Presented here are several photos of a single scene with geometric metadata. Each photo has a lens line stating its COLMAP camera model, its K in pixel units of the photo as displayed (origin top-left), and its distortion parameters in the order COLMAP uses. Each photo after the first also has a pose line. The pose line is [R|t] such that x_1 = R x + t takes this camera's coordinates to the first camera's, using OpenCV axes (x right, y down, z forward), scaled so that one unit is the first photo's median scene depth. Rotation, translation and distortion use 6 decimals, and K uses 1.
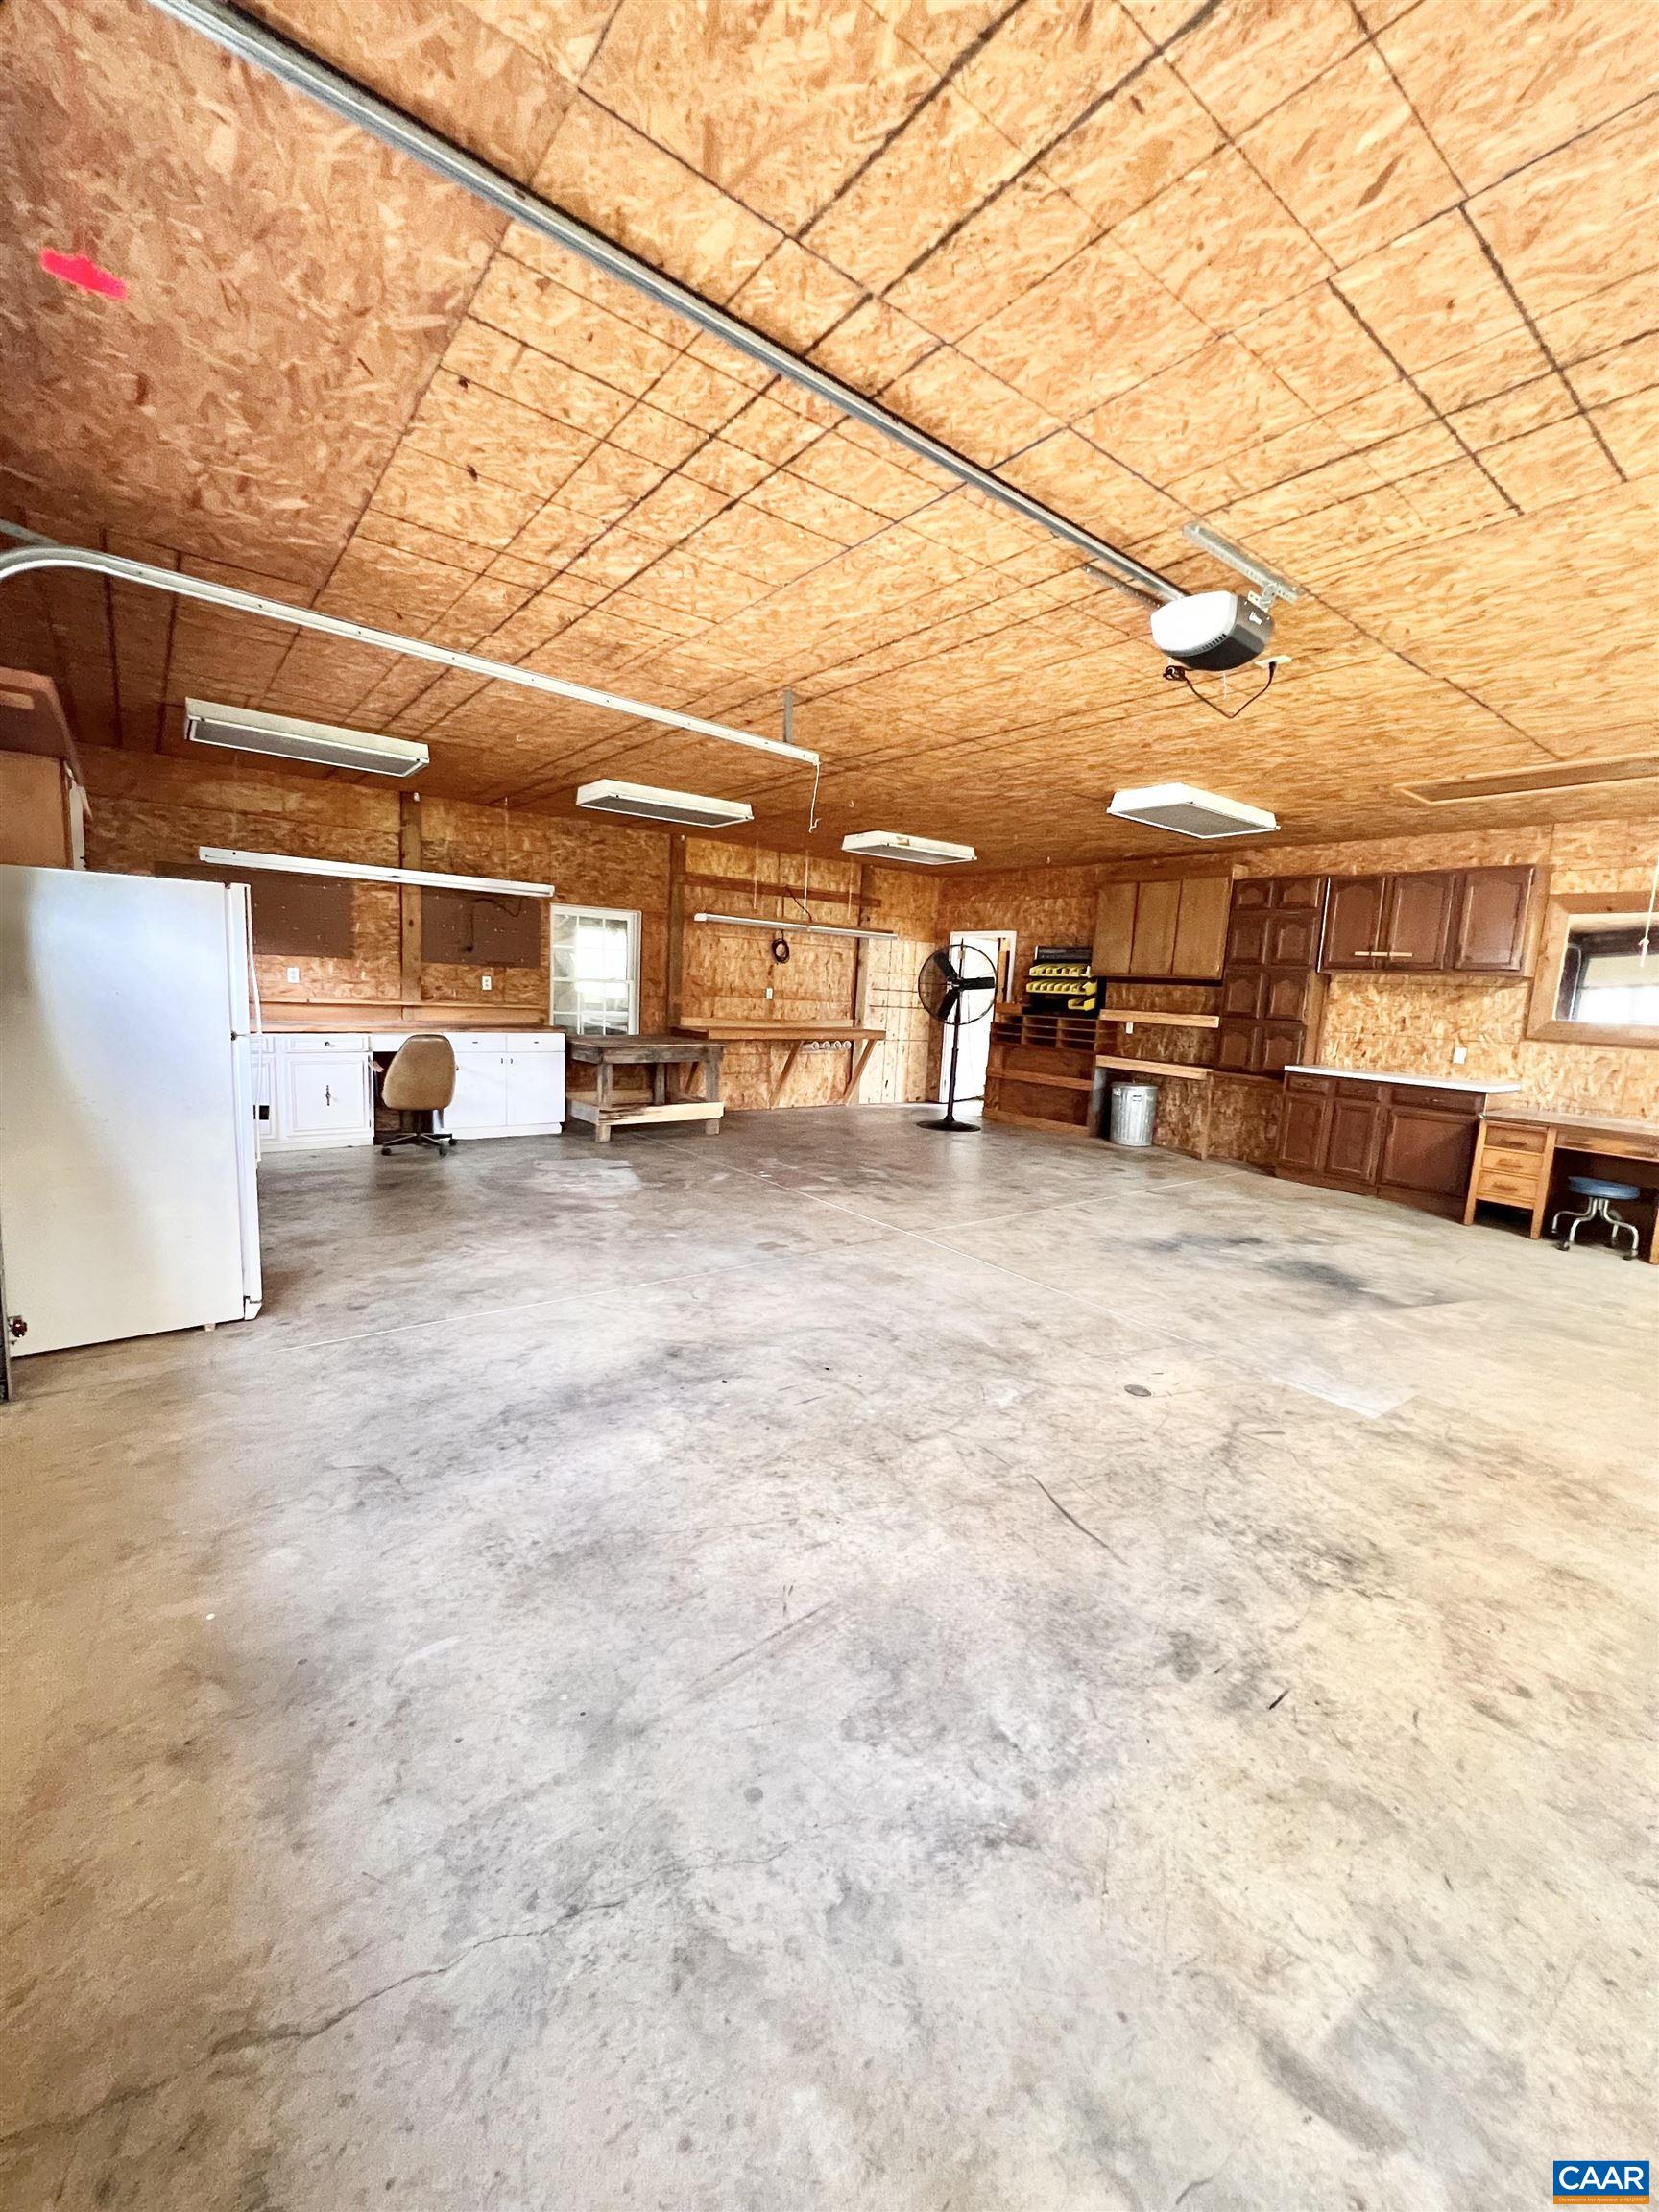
lens RADIAL K [[888.5, 0, 829.5], [0, 888.5, 1106.0], [0, 0, 1]] dist [-0.000231, 0.000763]
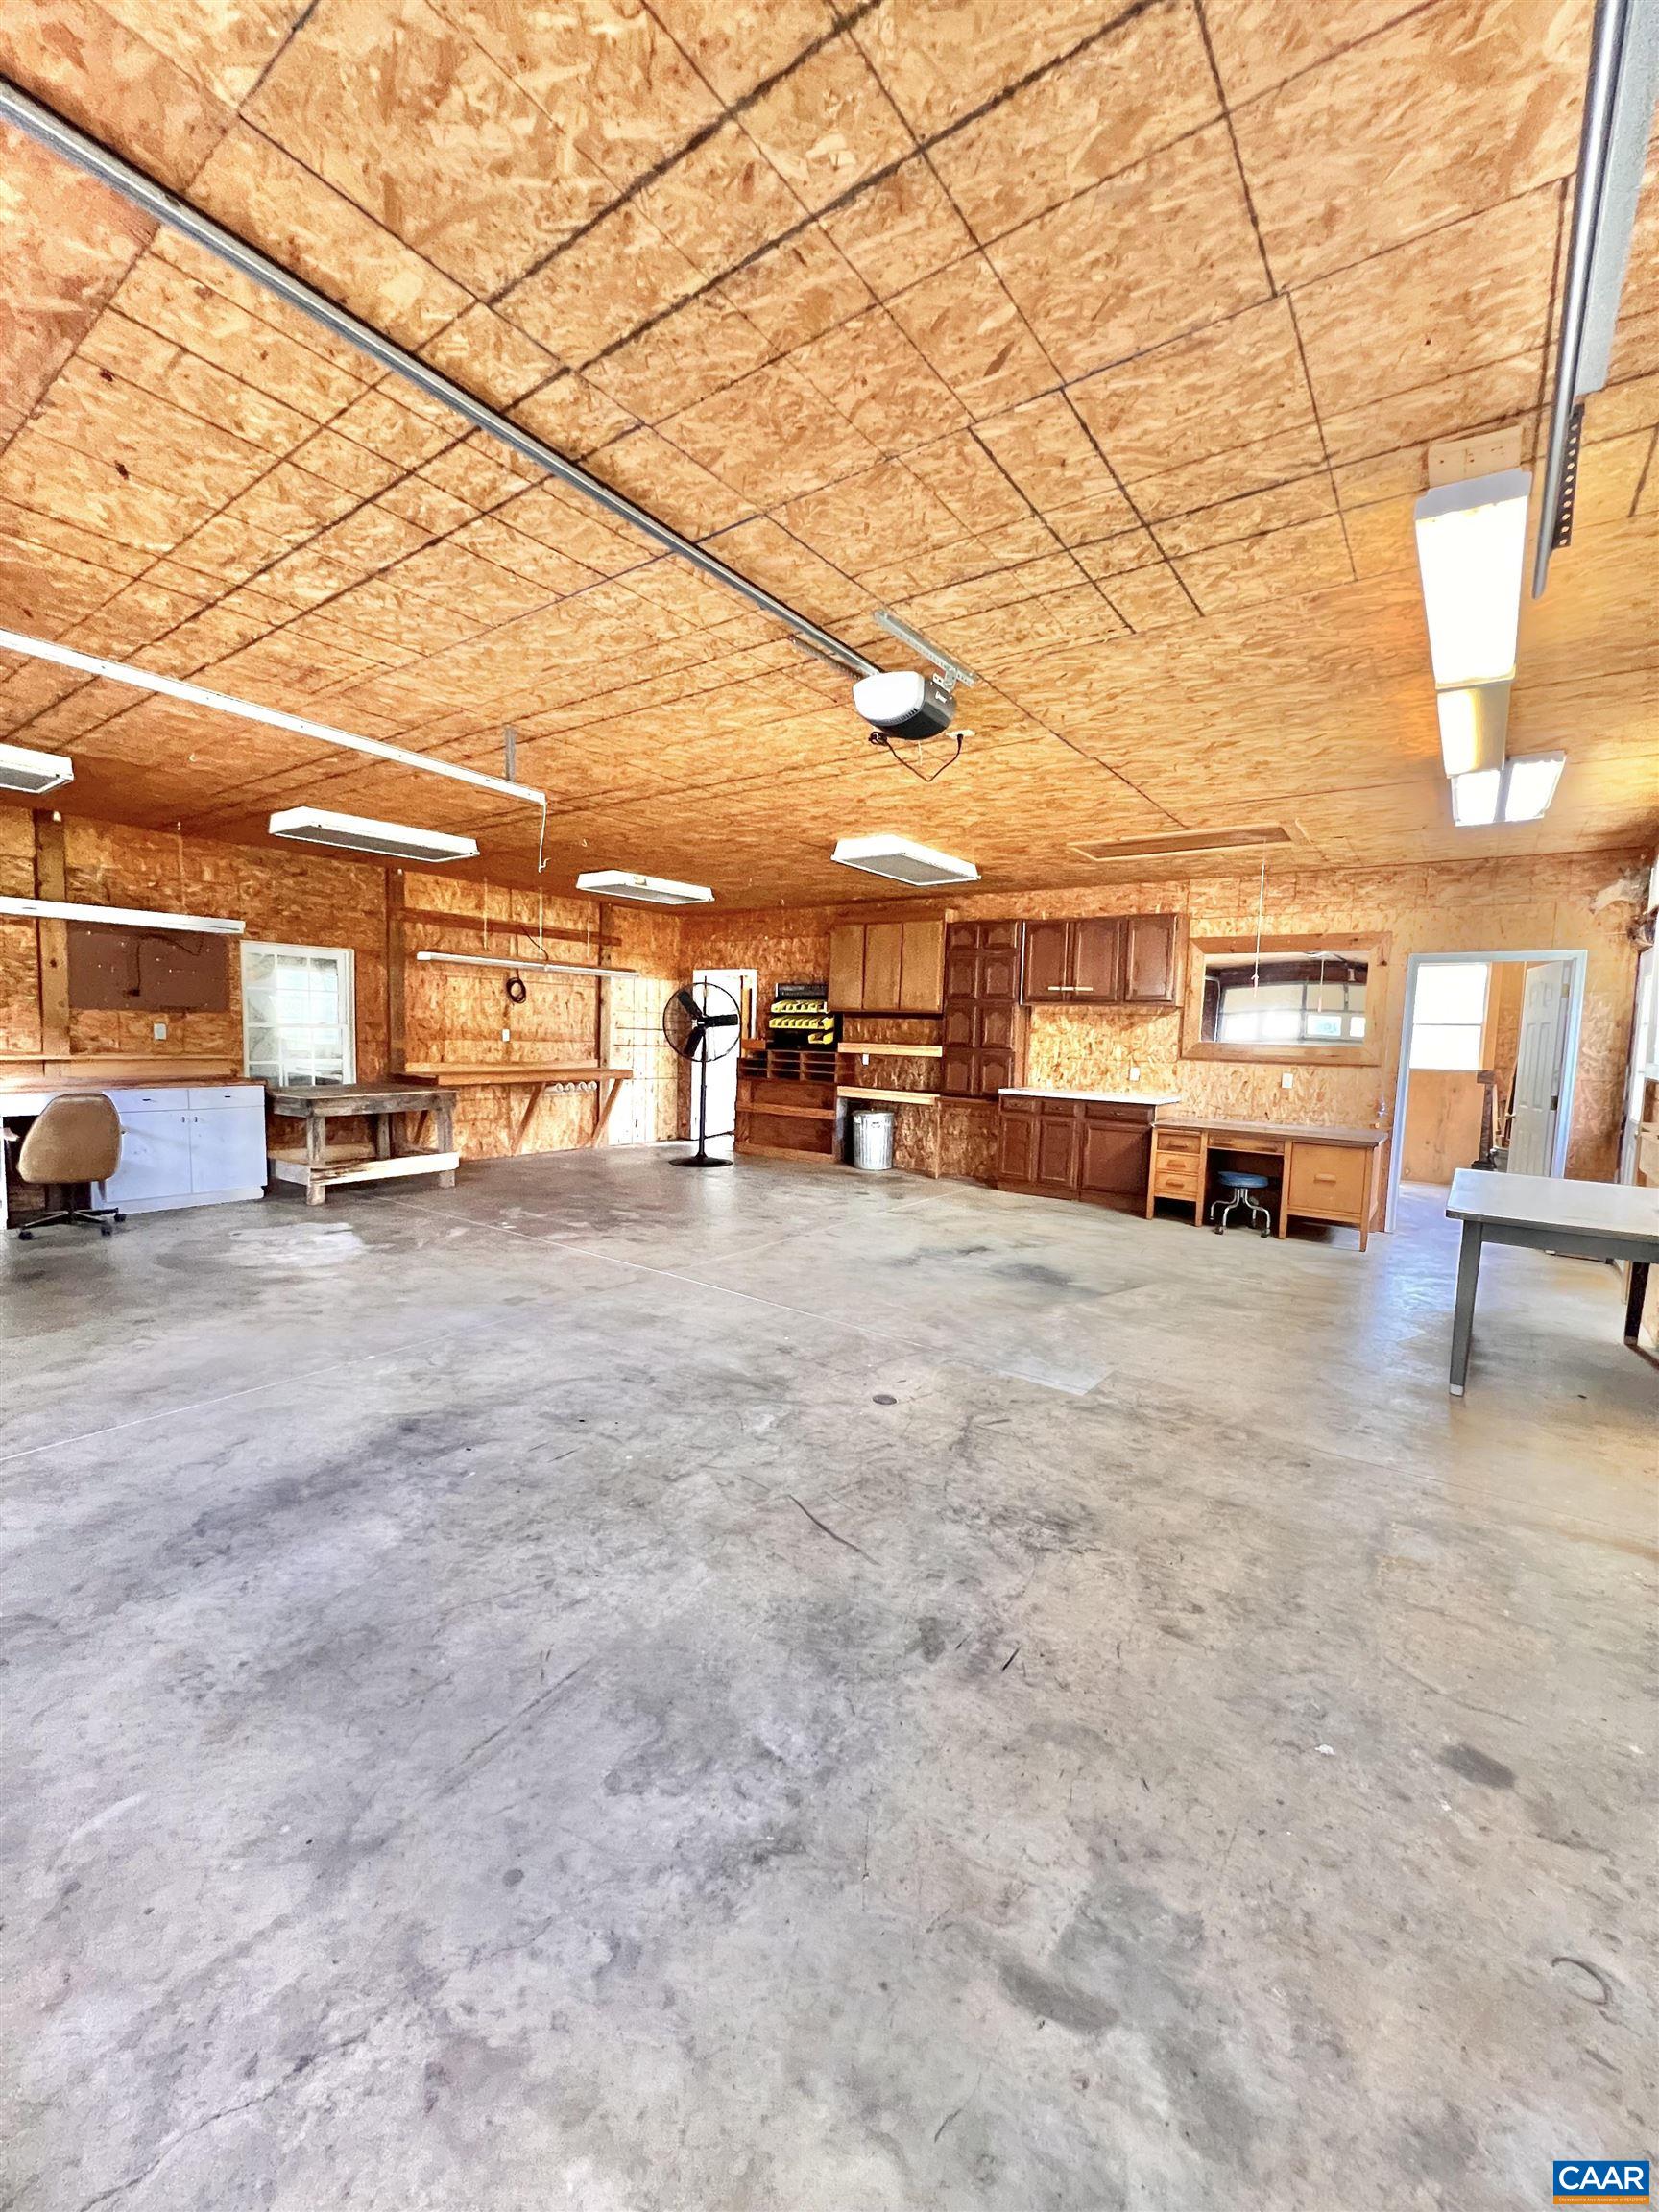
lens RADIAL K [[888.5, 0, 829.5], [0, 888.5, 1106.0], [0, 0, 1]] dist [-0.000231, 0.000763]
pose [[0.961183, -0.046023, 0.272045, 0.010861], [0.056921, 0.997856, -0.032301, -0.000342], [-0.269975, 0.046532, 0.961742, -0.026029]]
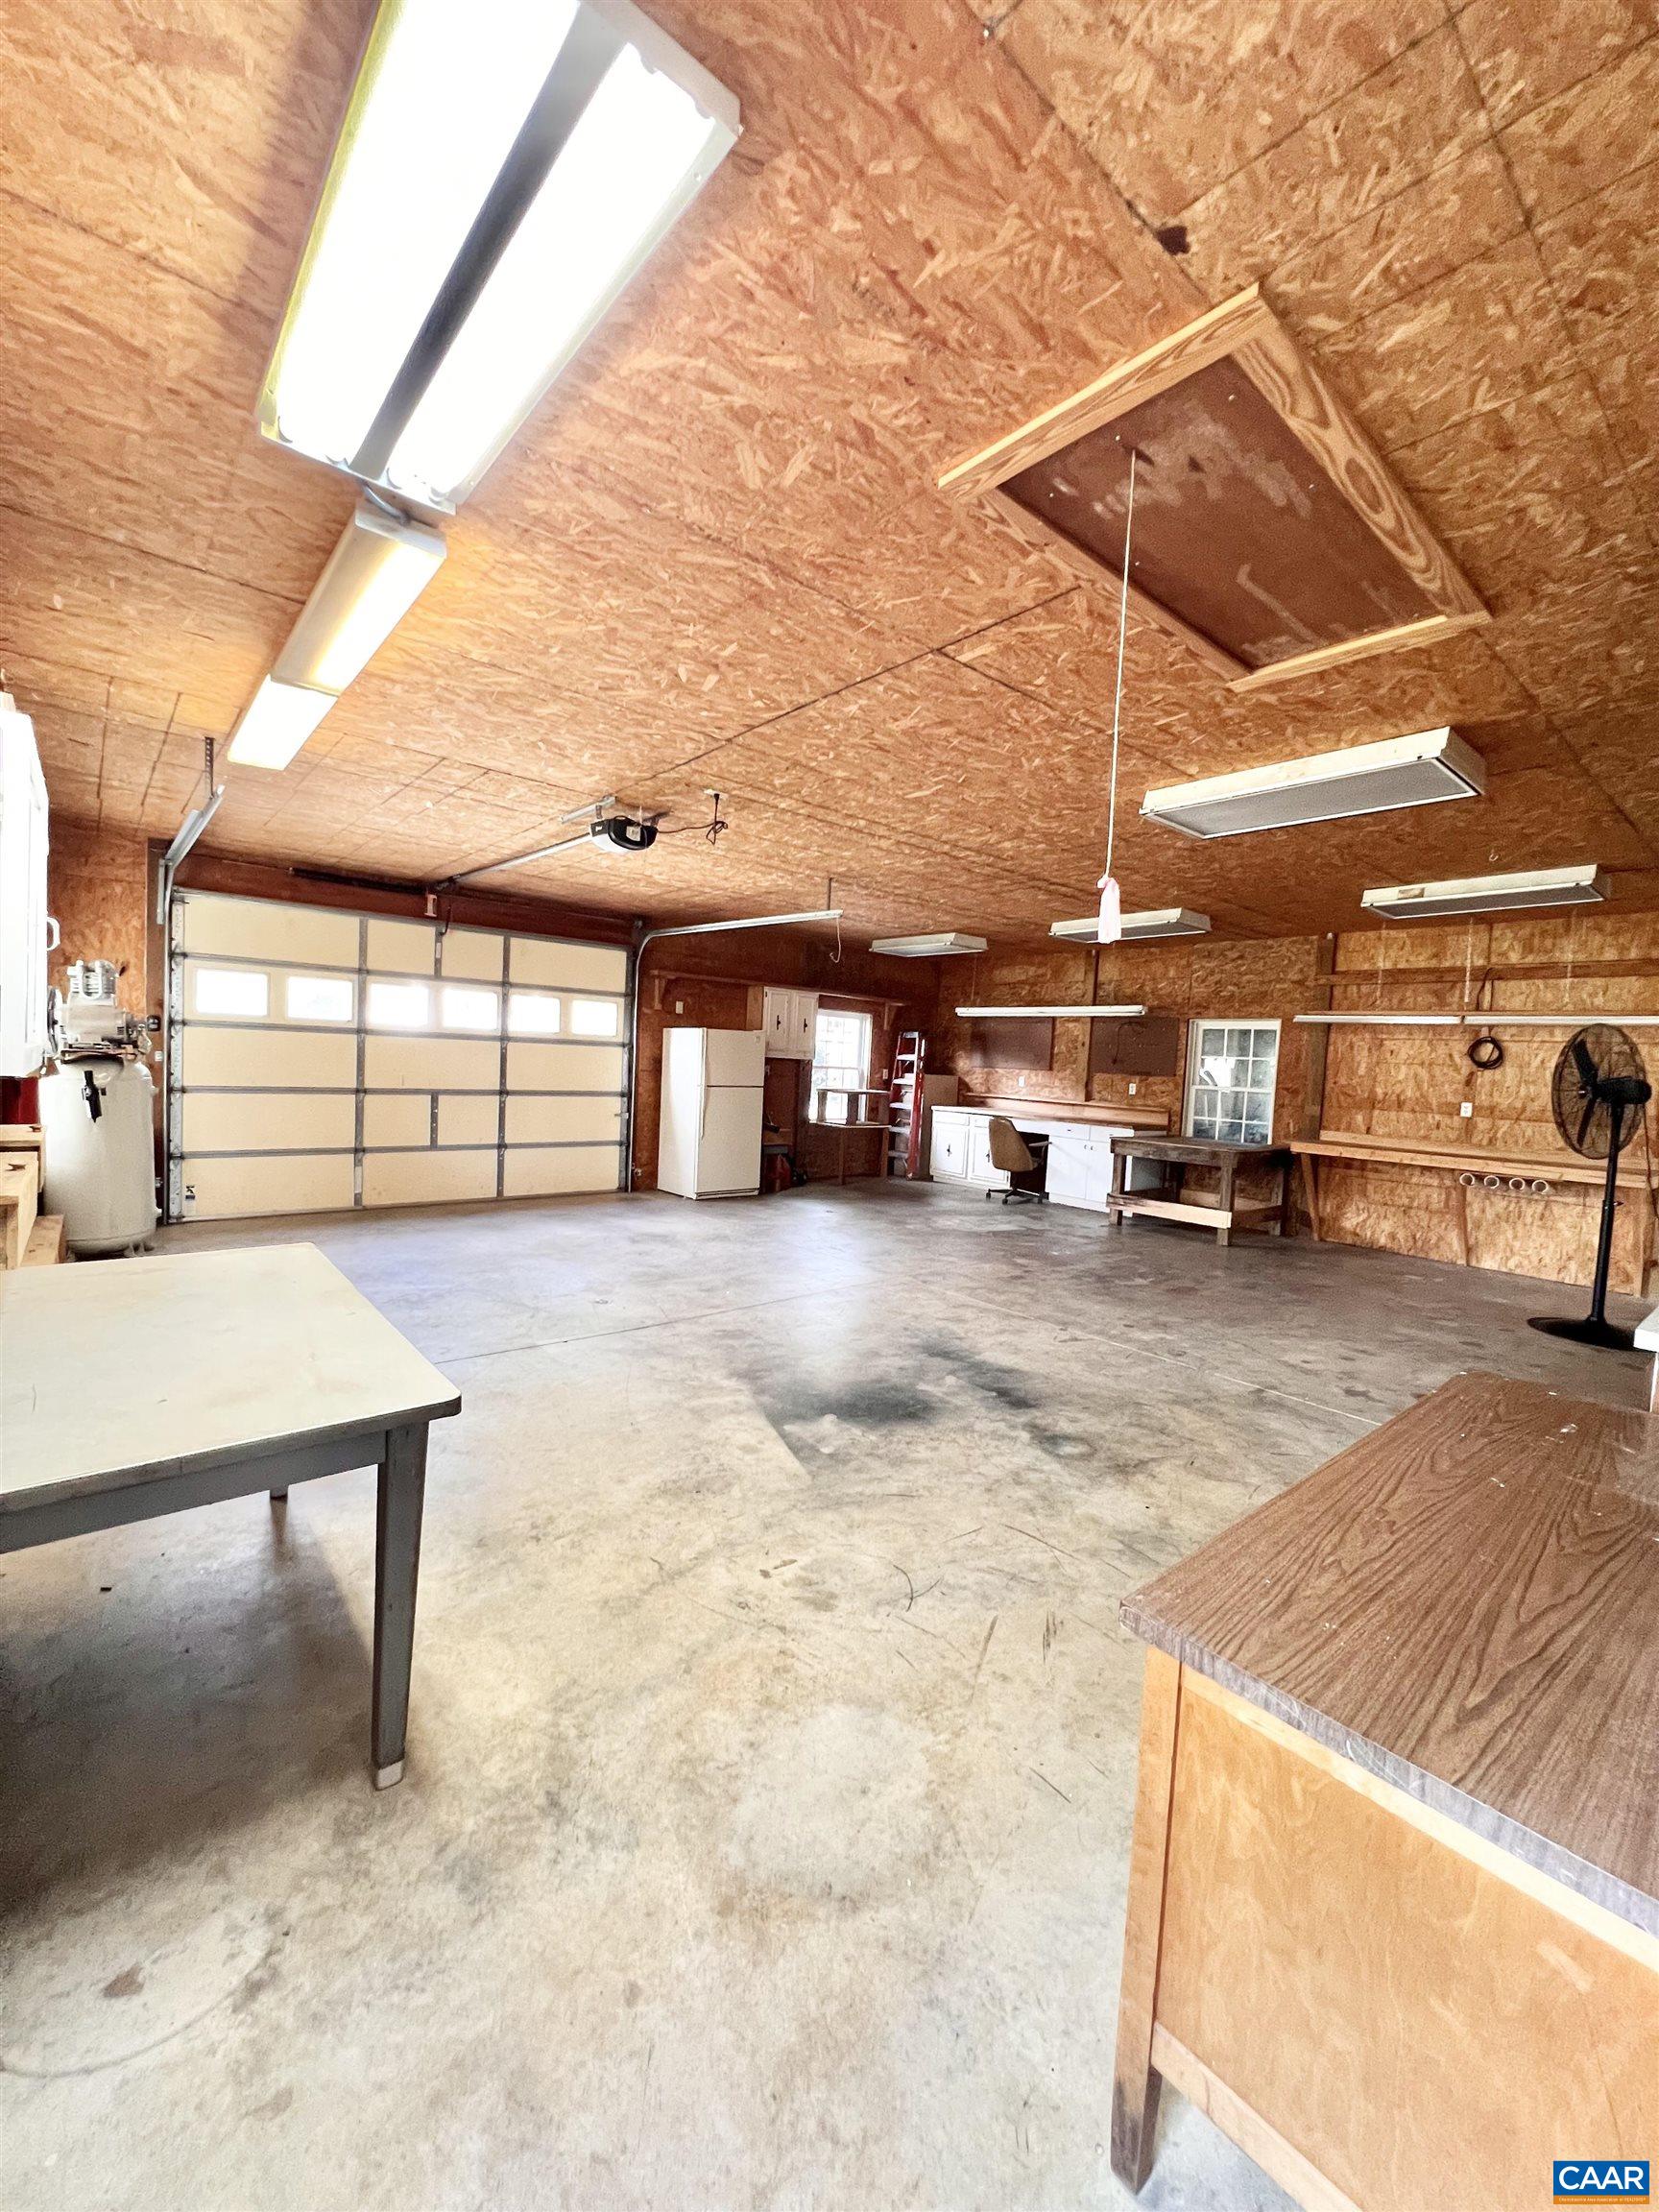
lens RADIAL K [[888.5, 0, 829.5], [0, 888.5, 1106.0], [0, 0, 1]] dist [-0.000231, 0.000763]
pose [[0.043510, 0.005381, -0.999039, 2.163917], [-0.183606, 0.982996, -0.002702, -0.093974], [0.982036, 0.183547, 0.043758, 1.432146]]
